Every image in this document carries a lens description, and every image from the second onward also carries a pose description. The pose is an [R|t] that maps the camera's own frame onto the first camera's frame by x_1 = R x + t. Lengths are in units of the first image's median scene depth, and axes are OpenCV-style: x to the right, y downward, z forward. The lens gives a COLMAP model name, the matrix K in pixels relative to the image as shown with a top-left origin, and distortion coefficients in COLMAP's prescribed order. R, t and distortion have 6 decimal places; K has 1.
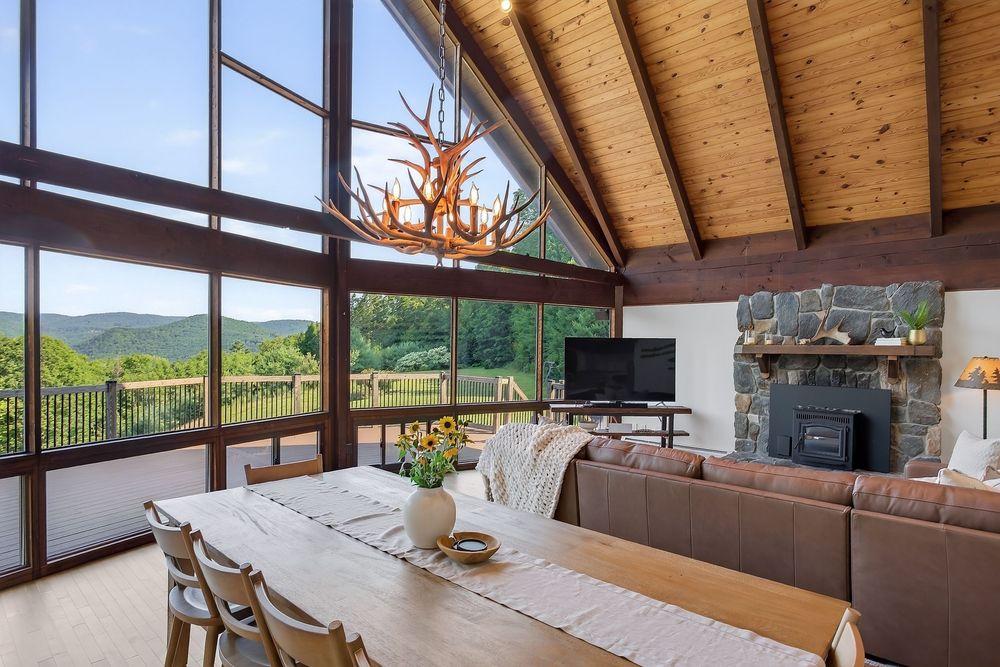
lens RADIAL K [[532.1, 0, 502.5], [0, 532.1, 352.8], [0, 0, 1]] dist [0.000842, 0.000350]
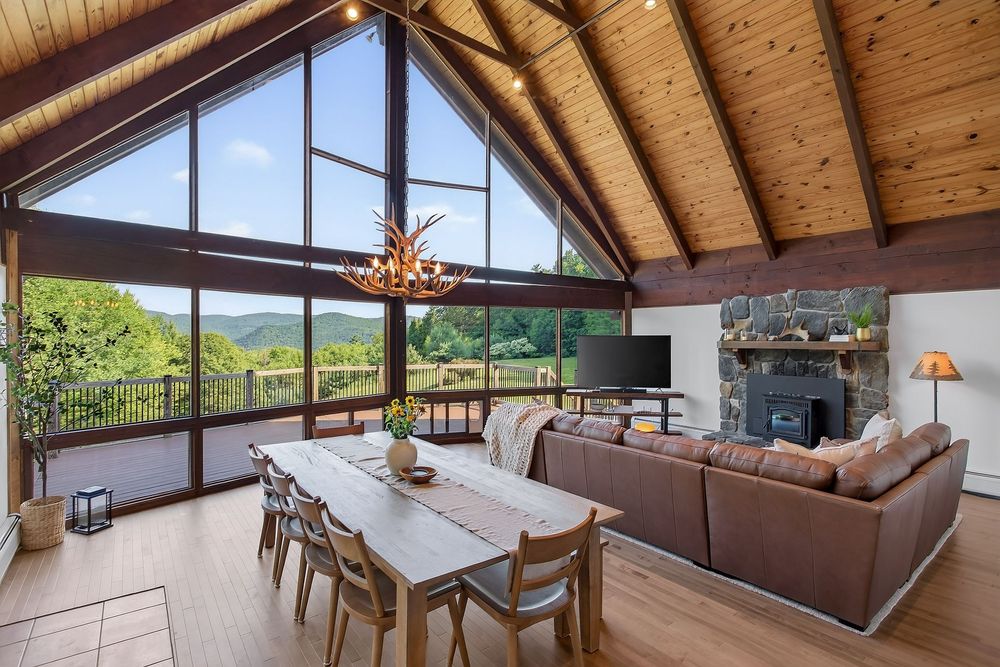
lens RADIAL K [[475.5, 0, 500.0], [0, 475.5, 333.5], [0, 0, 1]] dist [-0.002100, -0.000165]
pose [[0.985867, -0.011623, -0.167124, 0.153151], [0.008356, 0.999760, -0.020239, -0.015555], [0.167319, 0.018557, 0.985728, -0.151404]]
